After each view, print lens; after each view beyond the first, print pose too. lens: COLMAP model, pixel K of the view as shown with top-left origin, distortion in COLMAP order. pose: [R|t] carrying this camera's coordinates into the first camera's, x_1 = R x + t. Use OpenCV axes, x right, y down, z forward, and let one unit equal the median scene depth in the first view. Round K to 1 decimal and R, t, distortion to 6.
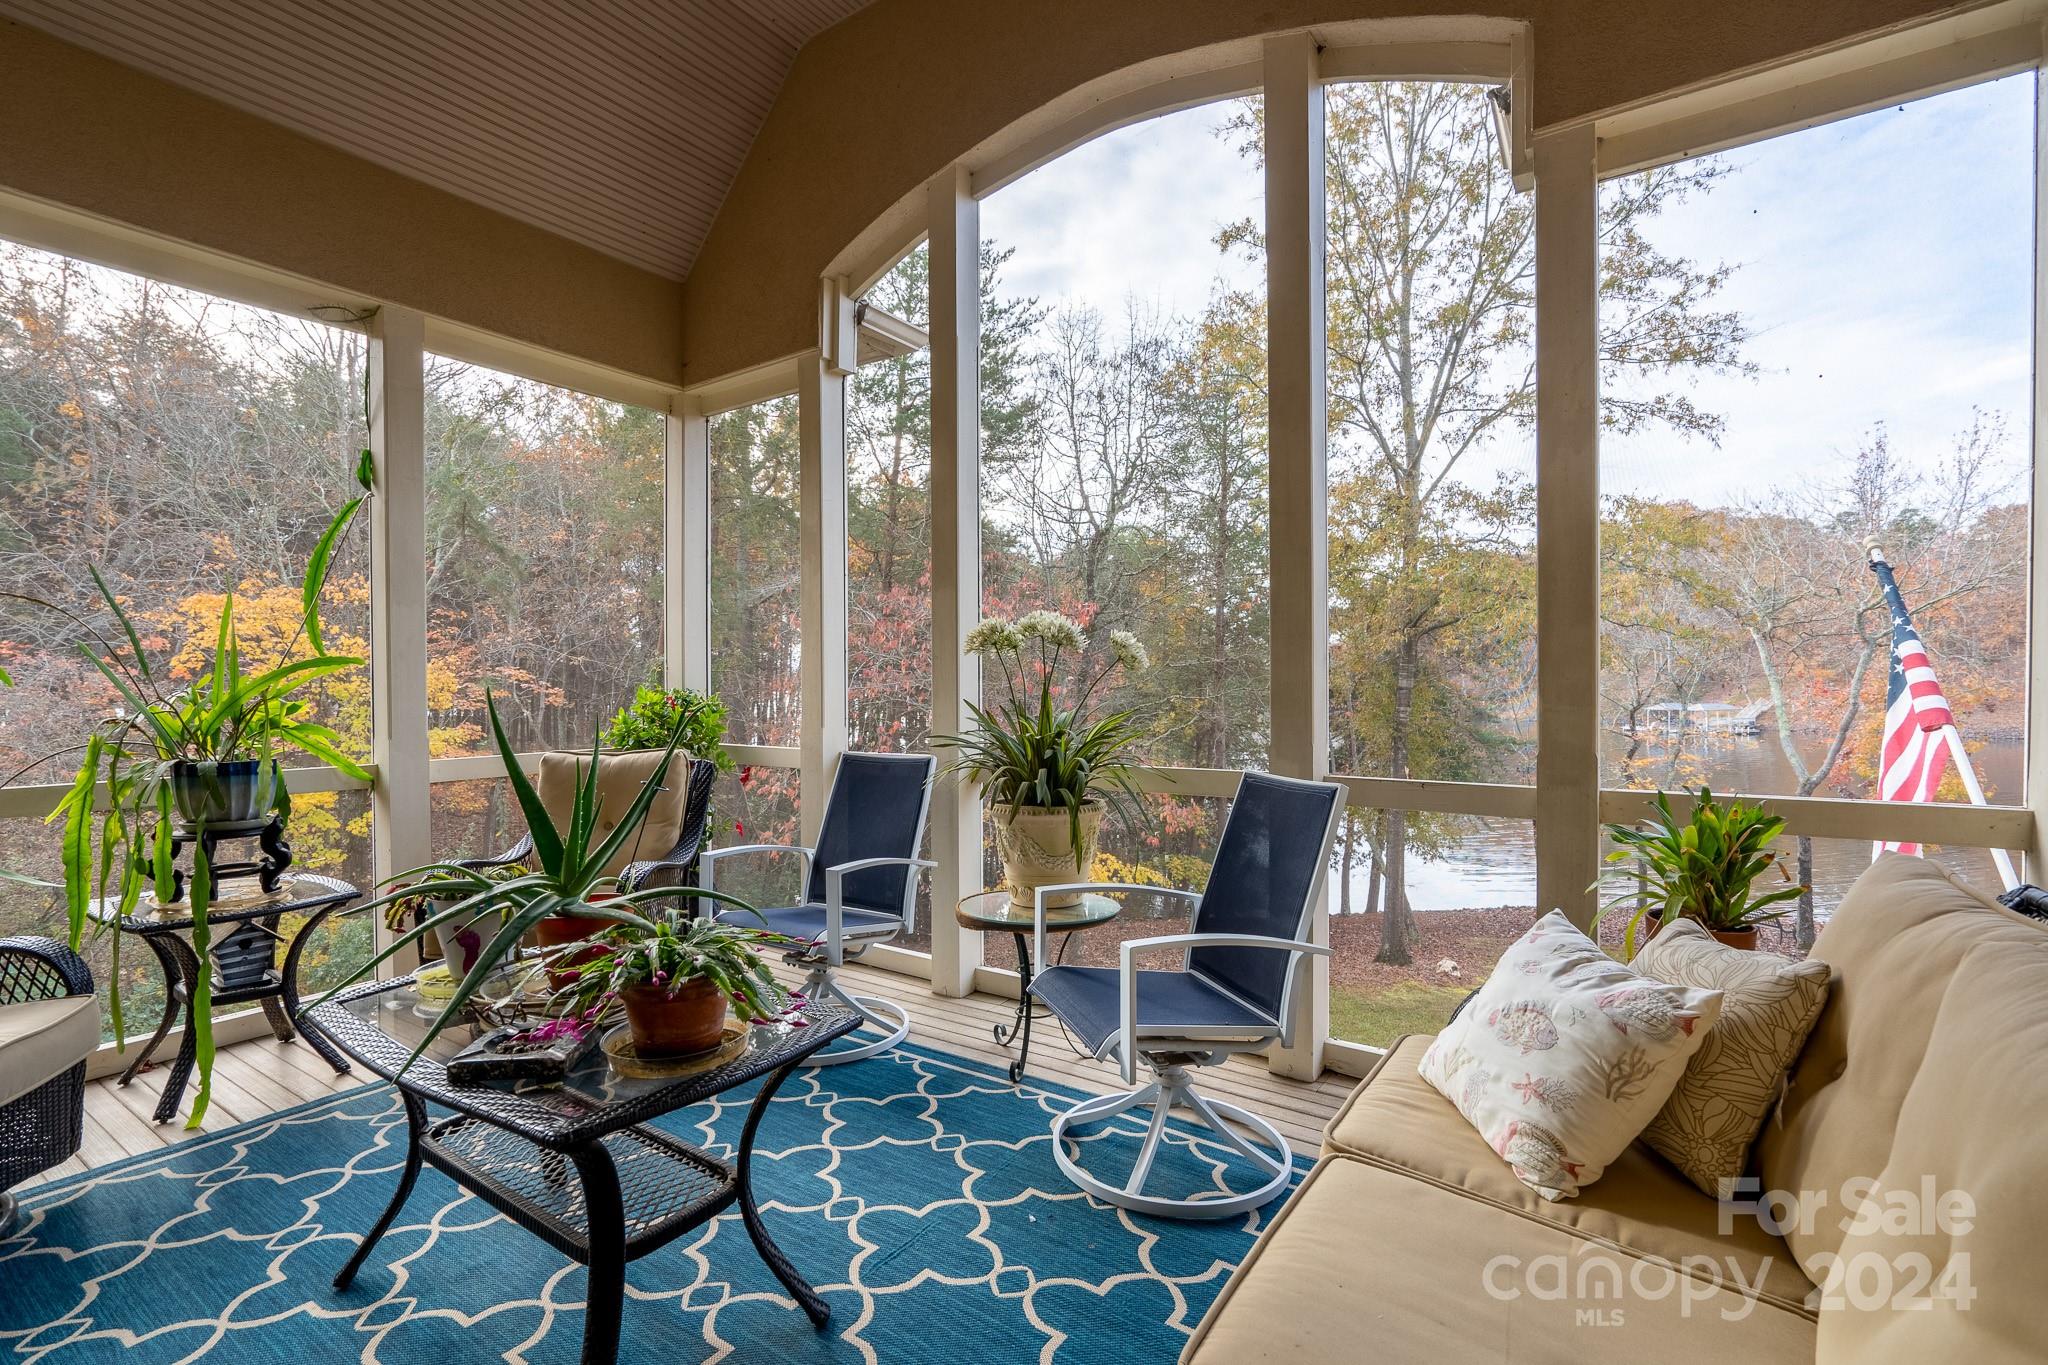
lens RADIAL K [[952.5, 0, 1024.0], [0, 952.5, 682.5], [0, 0, 1]] dist [0.000139, -0.000056]
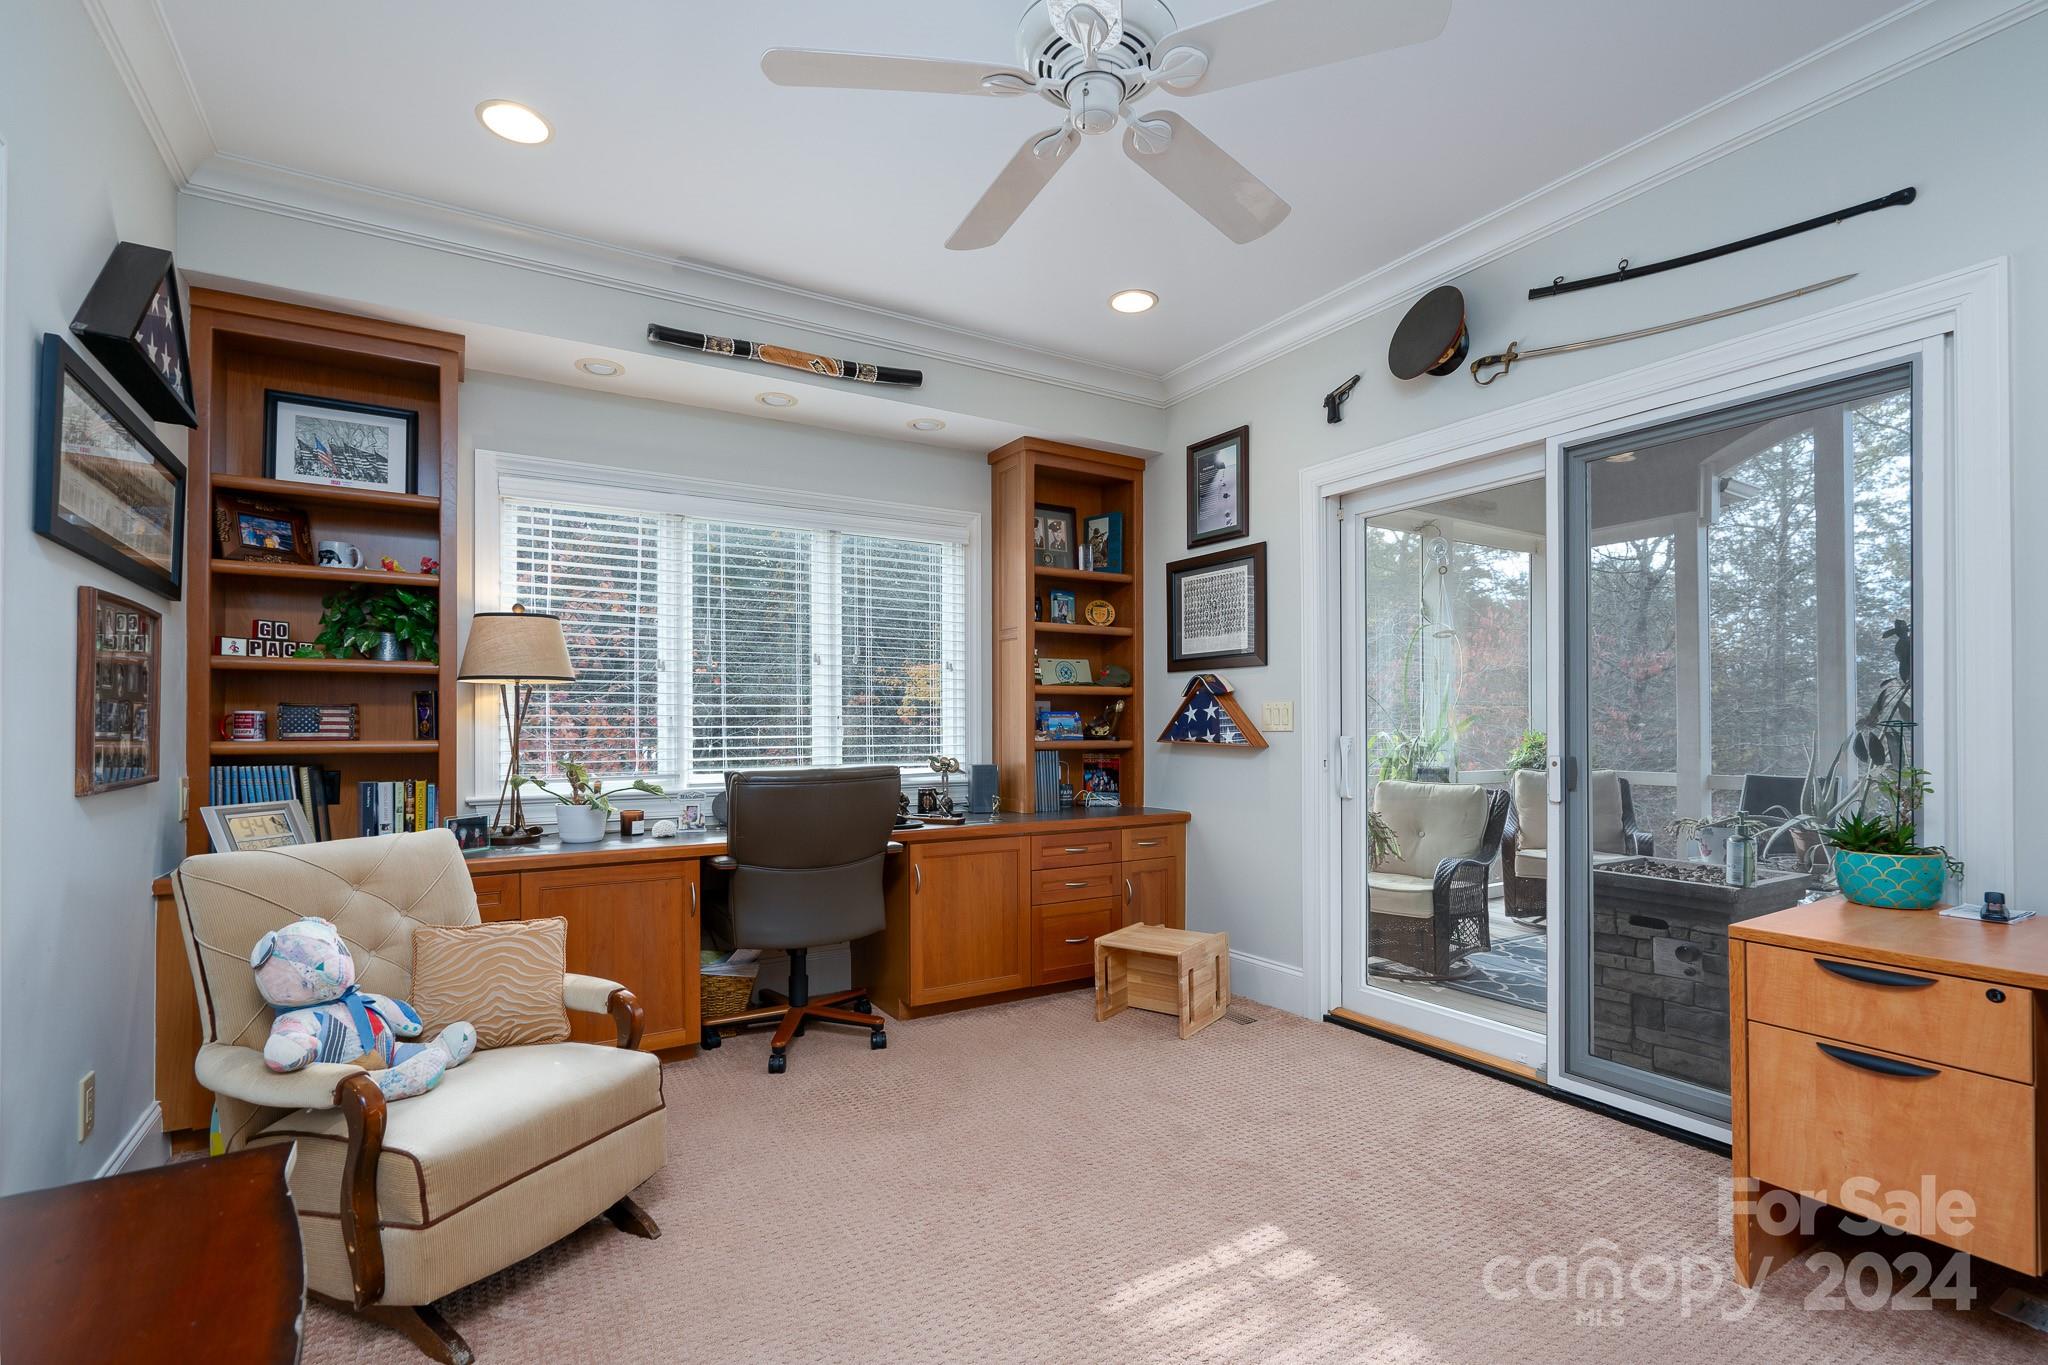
lens RADIAL K [[938.2, 0, 1020.4], [0, 938.2, 720.2], [0, 0, 1]] dist [0.029584, 0.000113]
pose [[0.915725, 0.005339, -0.401770, -0.174630], [-0.008990, 0.999934, -0.007202, 0.004789], [0.401705, 0.010207, 0.915712, -0.256219]]
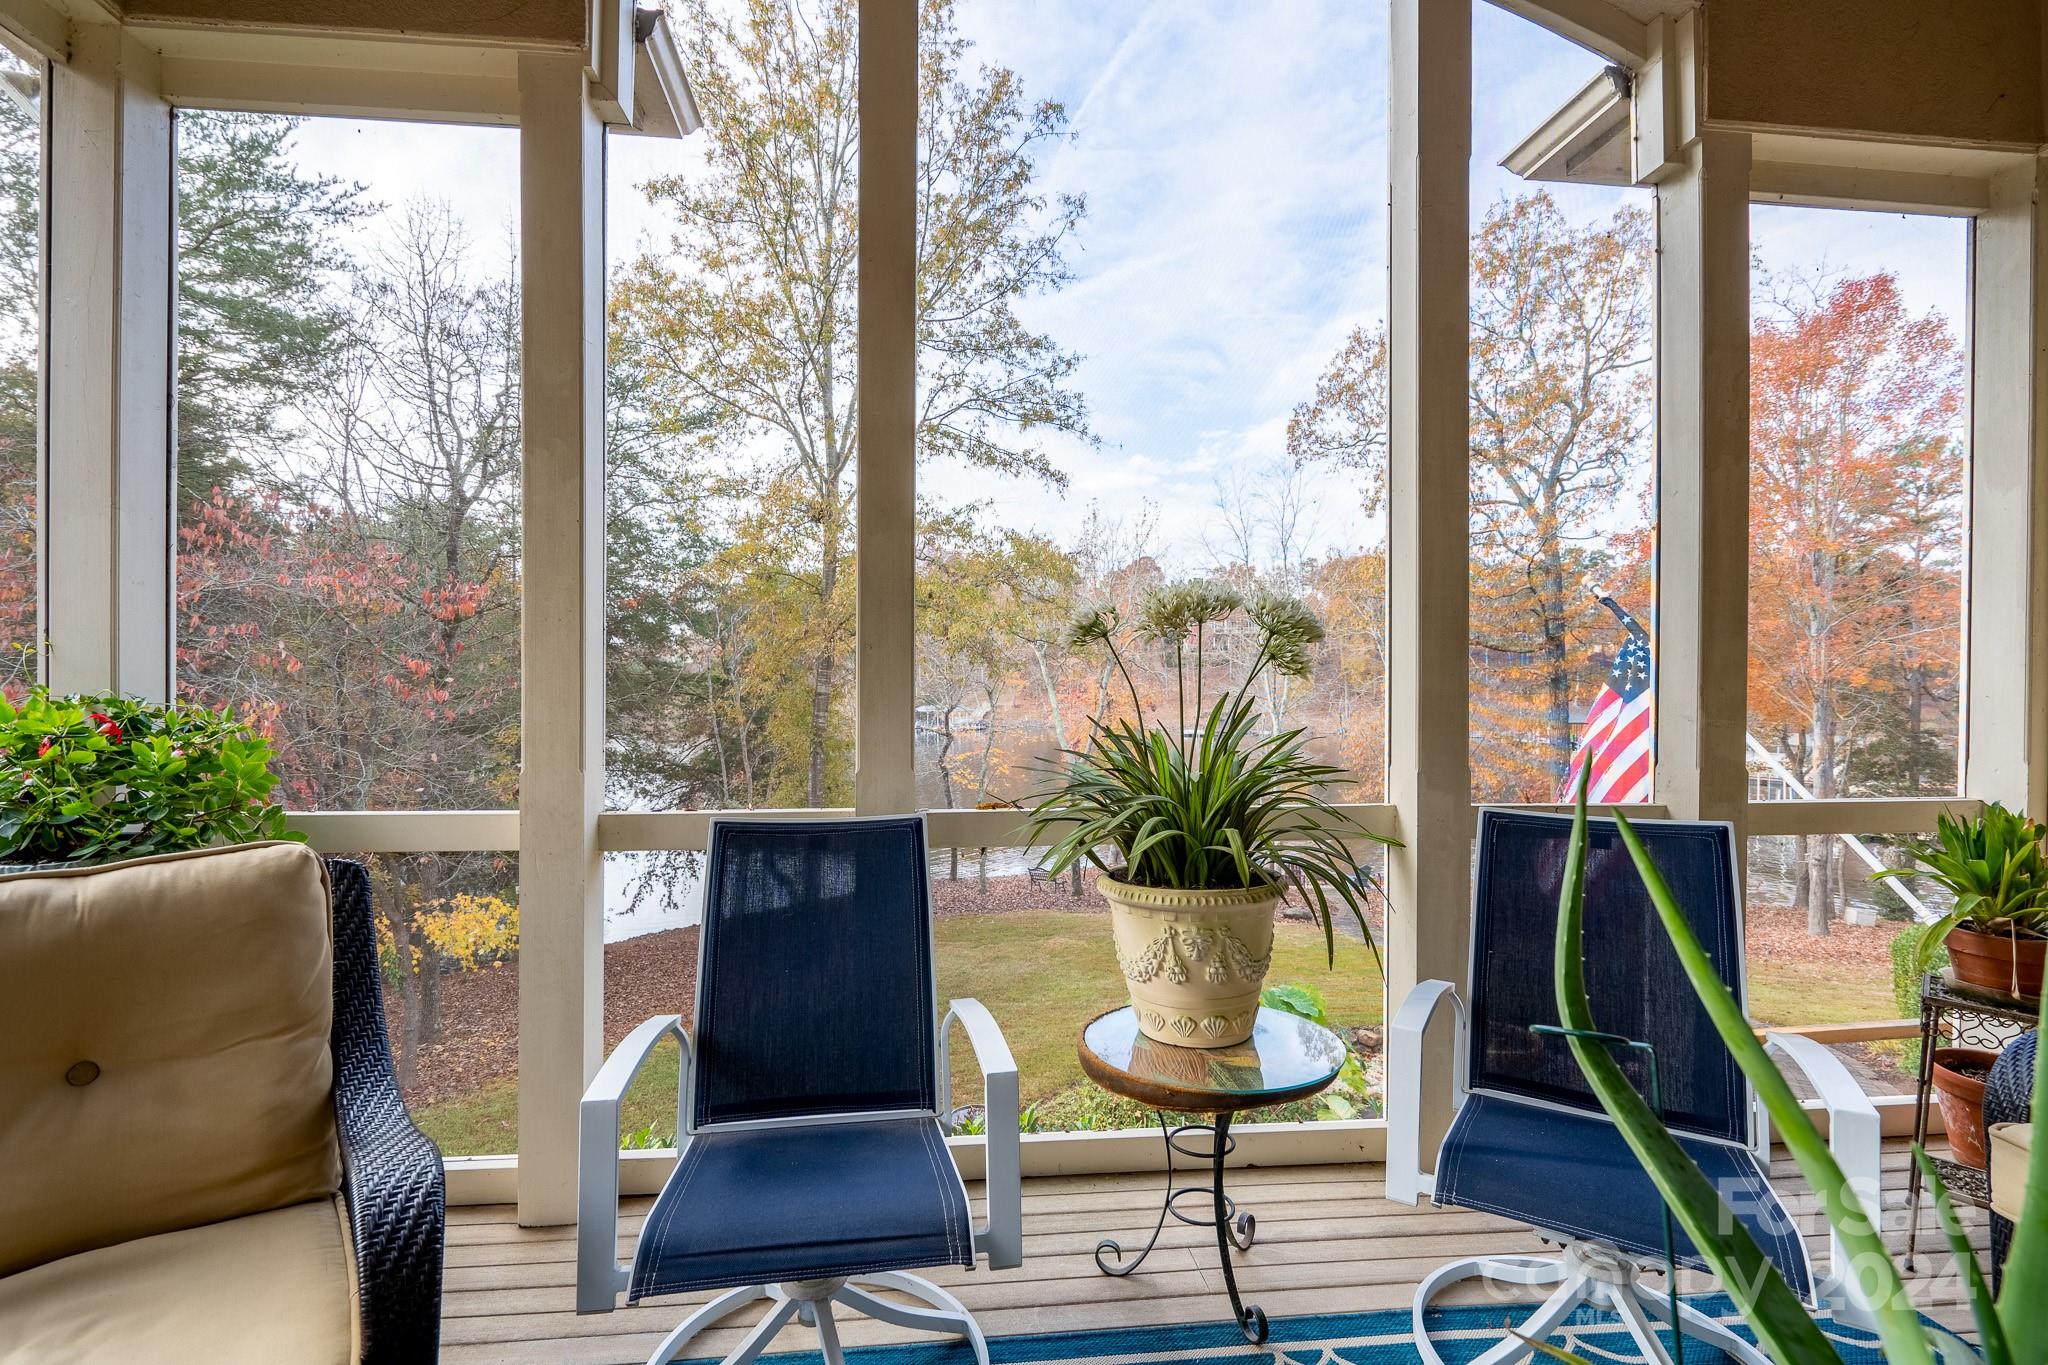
lens RADIAL K [[937.4, 0, 1024.0], [0, 937.4, 682.5], [0, 0, 1]] dist [-0.000368, -0.000010]
pose [[0.756615, 0.011251, 0.653764, -0.108047], [-0.005663, 0.999927, -0.010655, 0.004174], [-0.653837, 0.004360, 0.756623, 0.122321]]
